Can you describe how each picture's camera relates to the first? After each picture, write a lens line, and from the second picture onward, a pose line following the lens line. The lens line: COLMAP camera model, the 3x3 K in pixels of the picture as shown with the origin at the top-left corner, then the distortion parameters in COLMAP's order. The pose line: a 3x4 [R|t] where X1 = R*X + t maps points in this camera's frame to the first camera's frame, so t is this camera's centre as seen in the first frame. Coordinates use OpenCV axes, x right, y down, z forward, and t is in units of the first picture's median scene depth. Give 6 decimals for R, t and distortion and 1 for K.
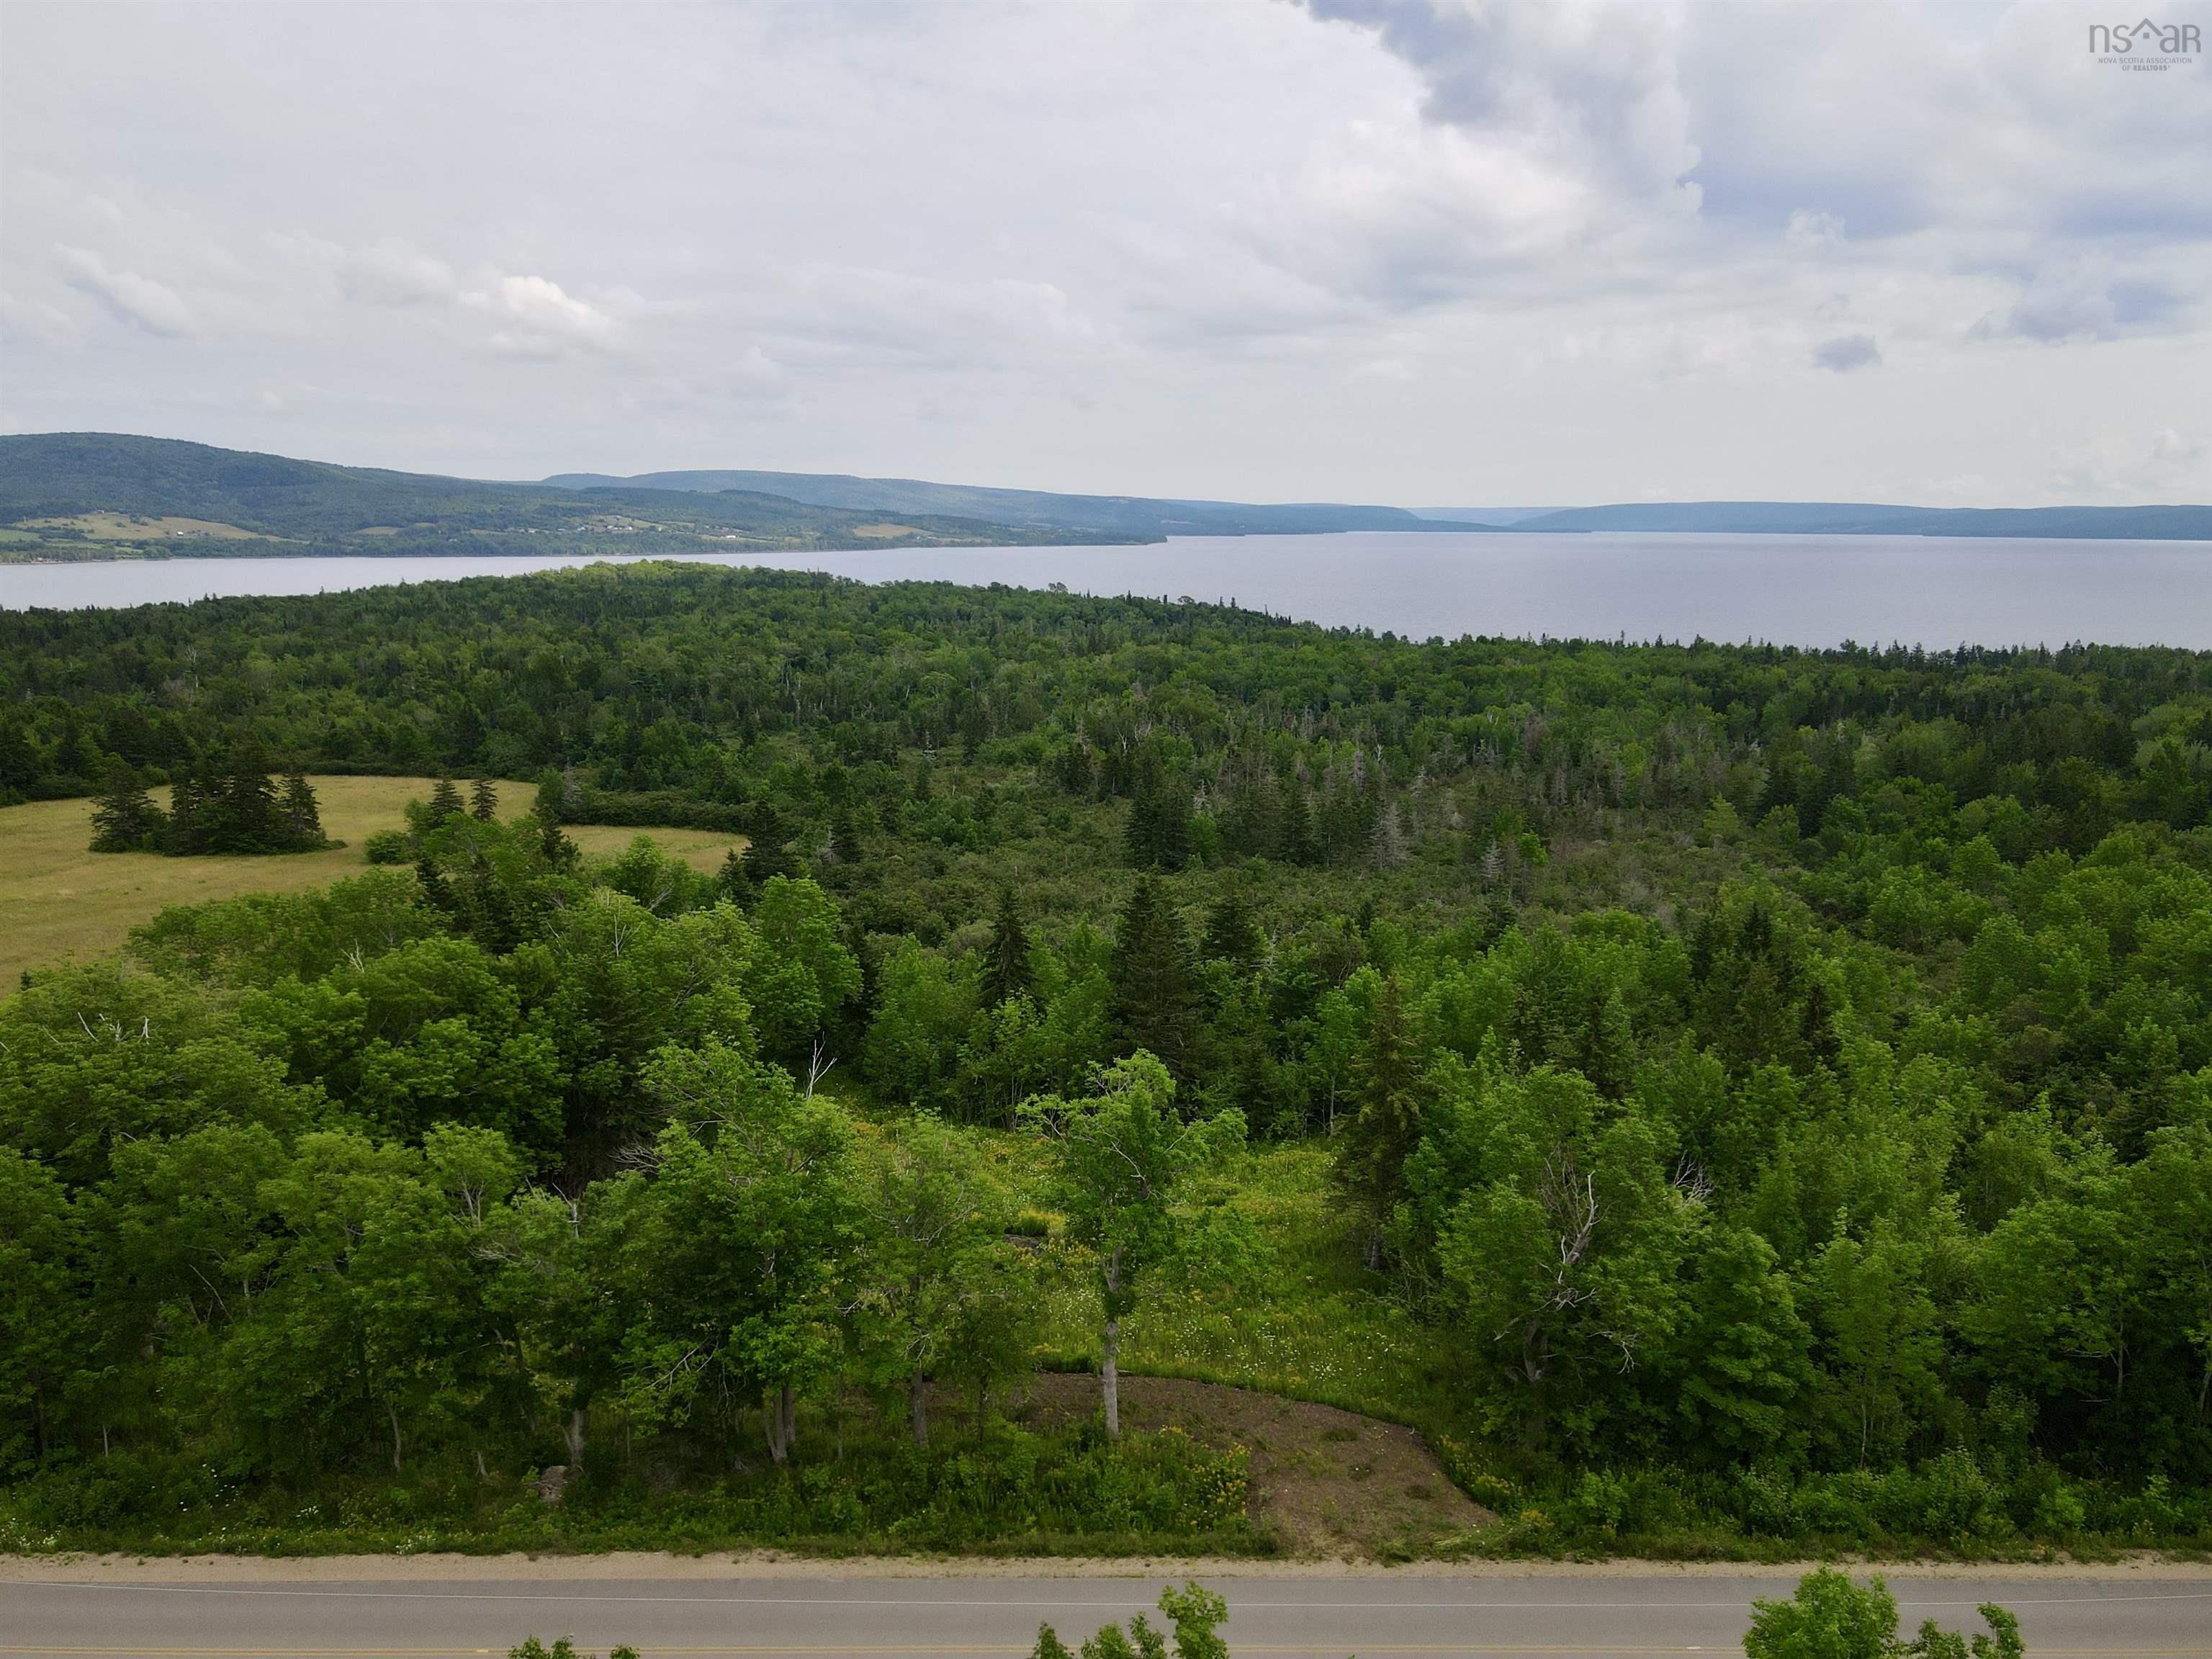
lens RADIAL K [[1628.9, 0, 1106.4], [0, 1628.9, 848.4], [0, 0, 1]] dist [-0.001487, 0.024154]
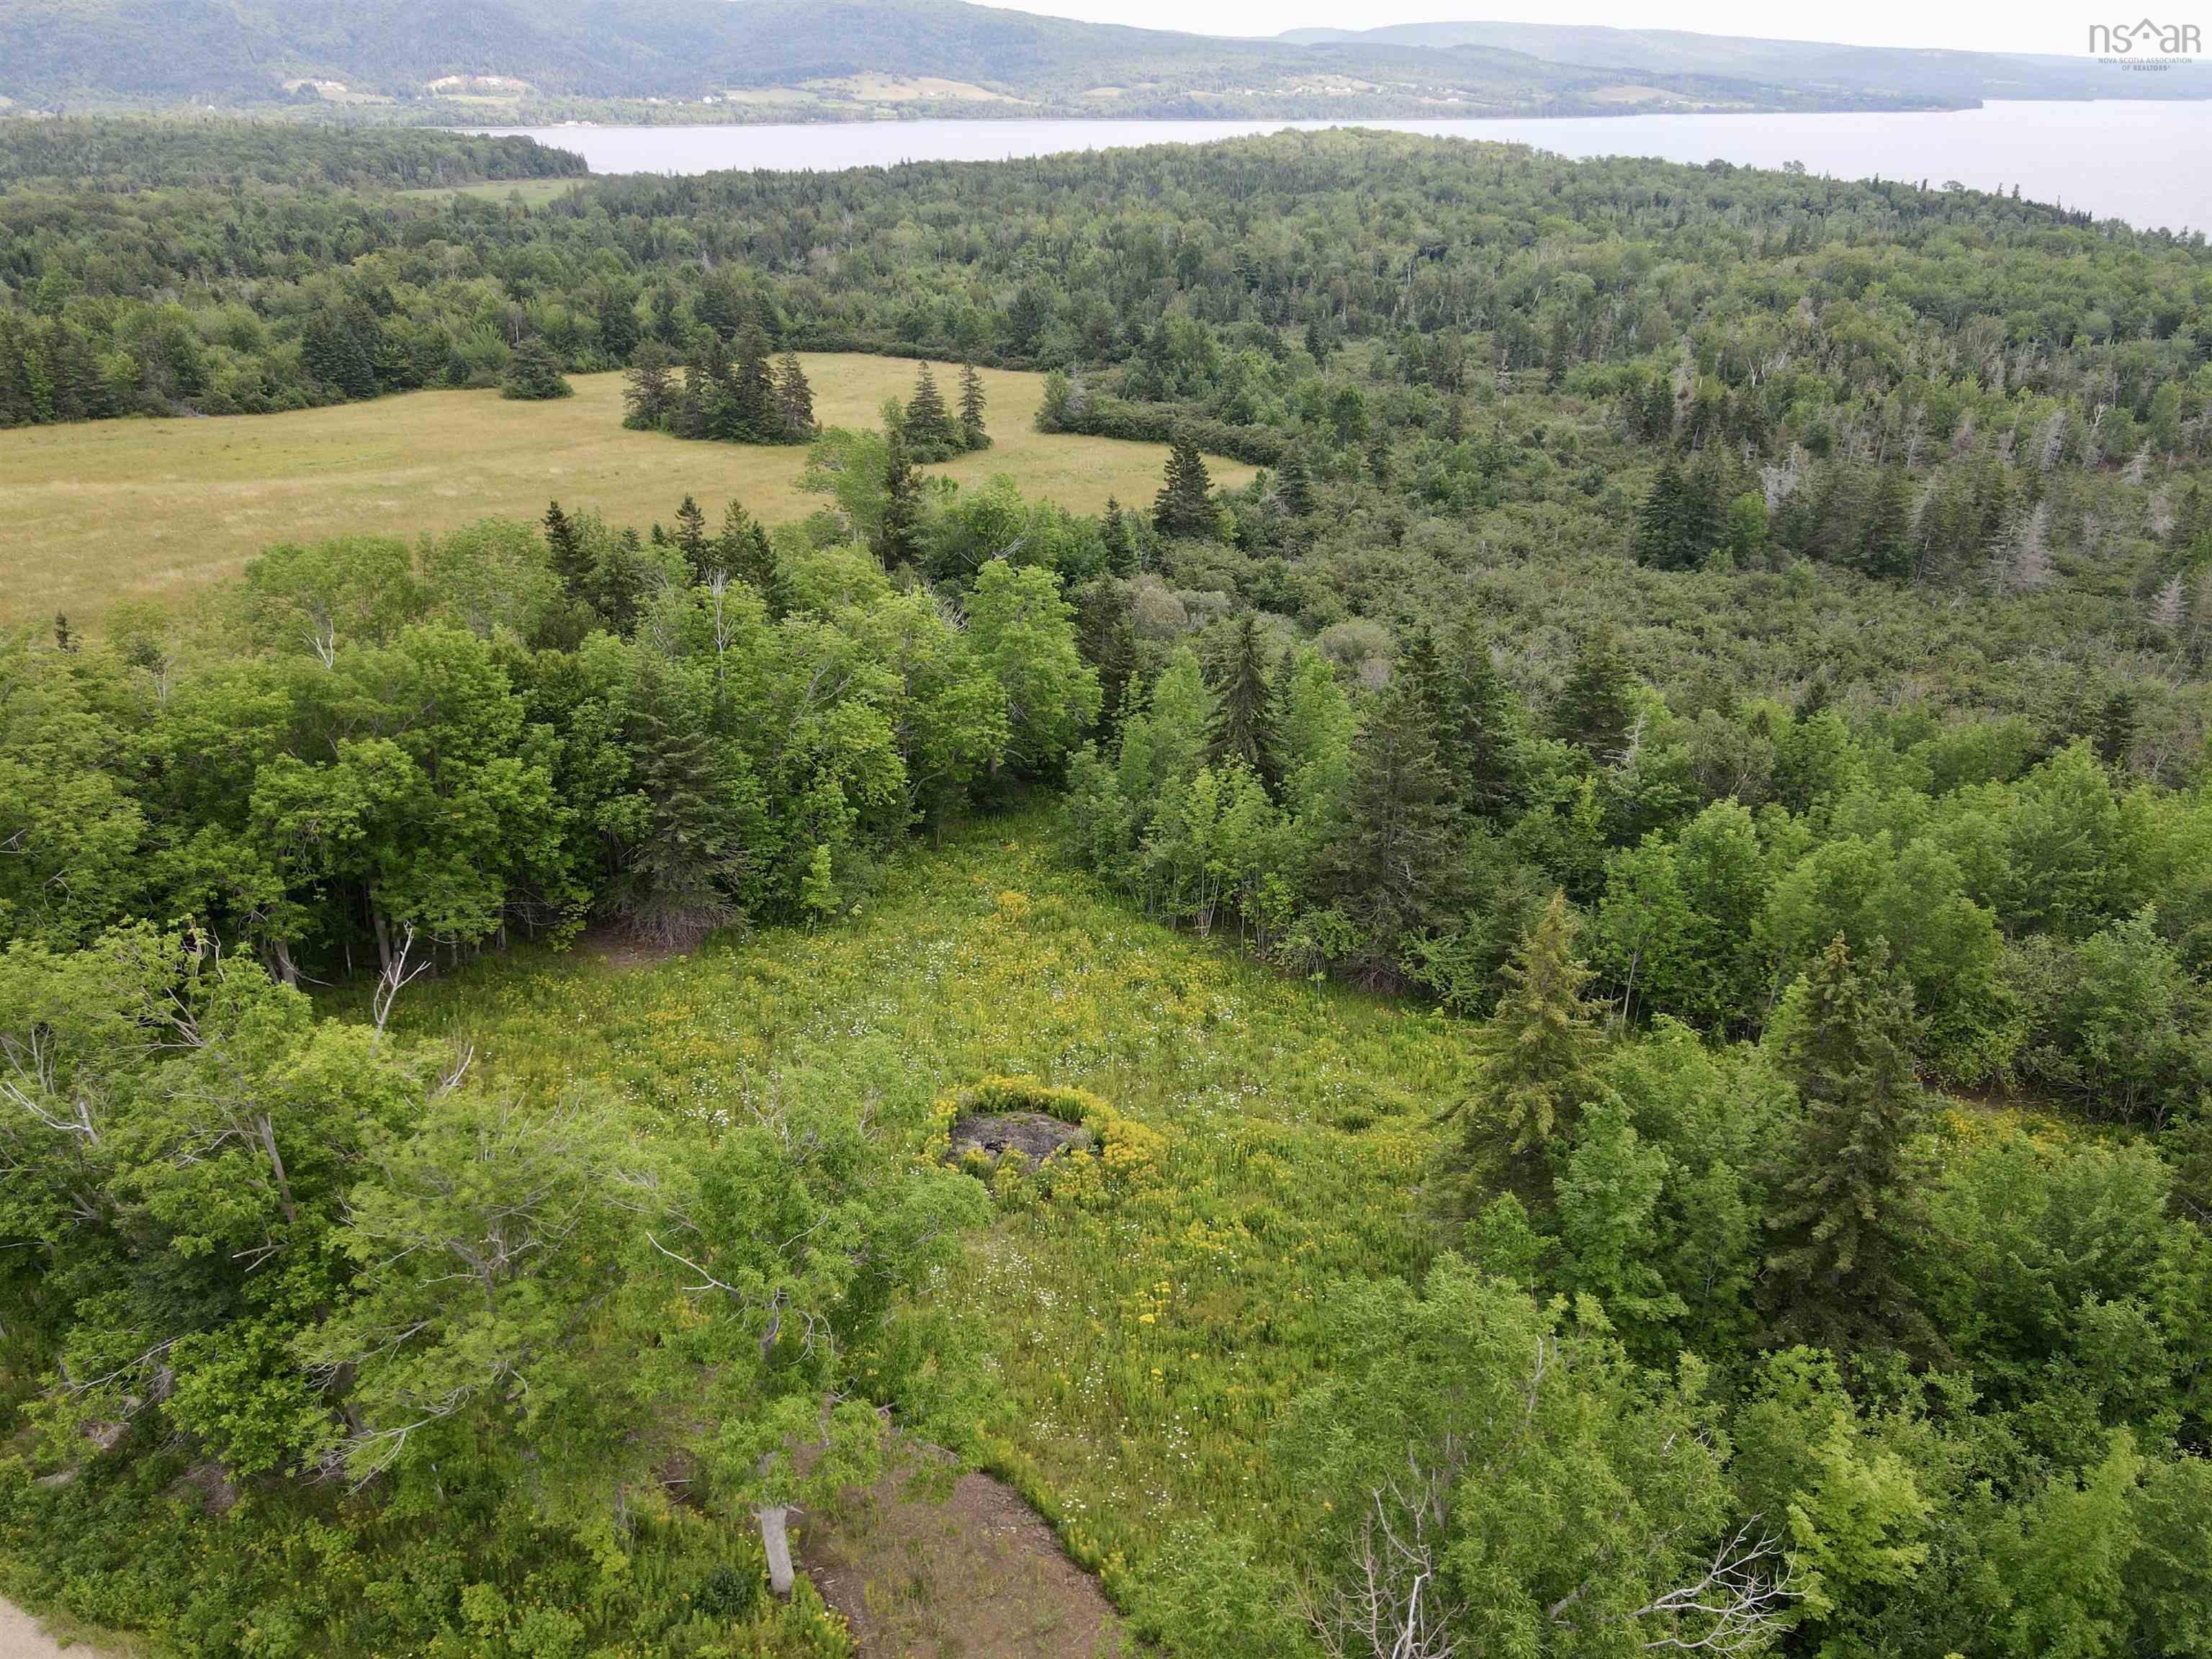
lens RADIAL K [[1628.9, 0, 1109.5], [0, 1628.9, 841.2], [0, 0, 1]] dist [-0.001487, 0.024154]
pose [[0.912771, 0.174363, -0.369386, 0.087504], [-0.082593, 0.964419, 0.251148, -0.029315], [0.400034, -0.198731, 0.894695, 0.144140]]
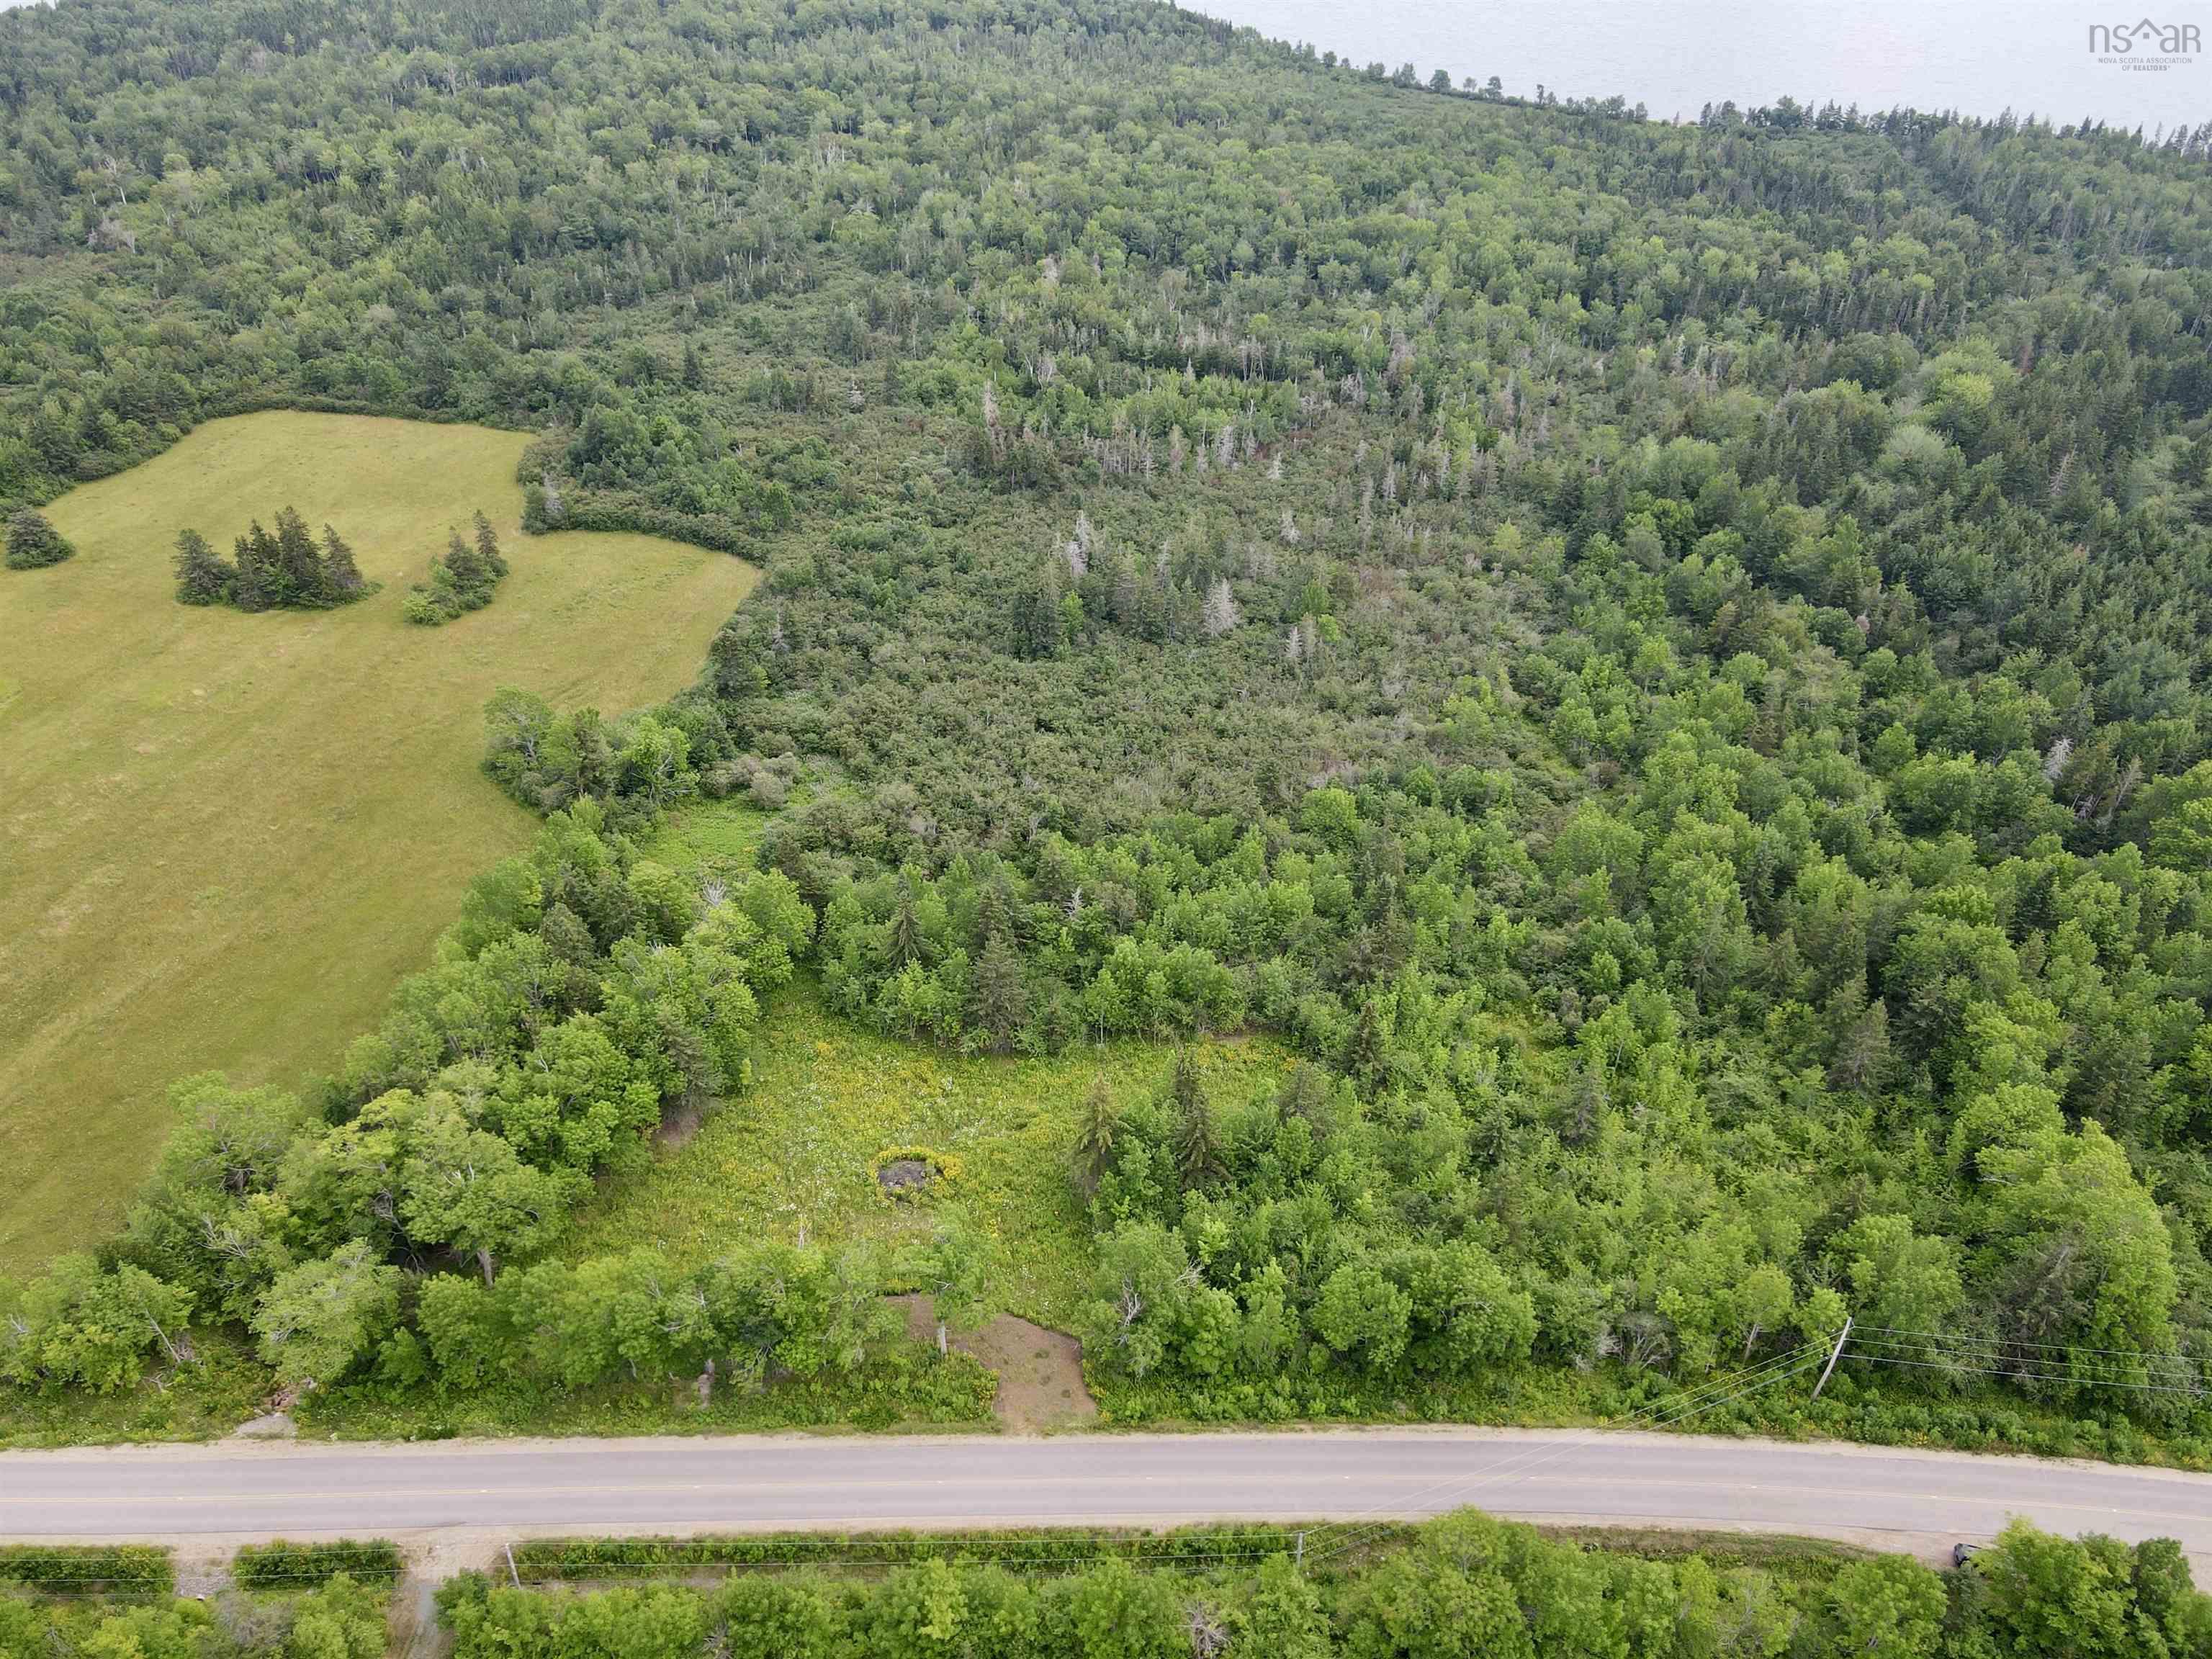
lens RADIAL K [[1628.9, 0, 1105.2], [0, 1628.9, 848.2], [0, 0, 1]] dist [-0.001487, 0.024154]
pose [[0.999683, -0.004368, 0.024812, 0.048673], [-0.006256, 0.910966, 0.412434, -0.338582], [-0.024405, -0.412458, 0.910650, -0.219700]]
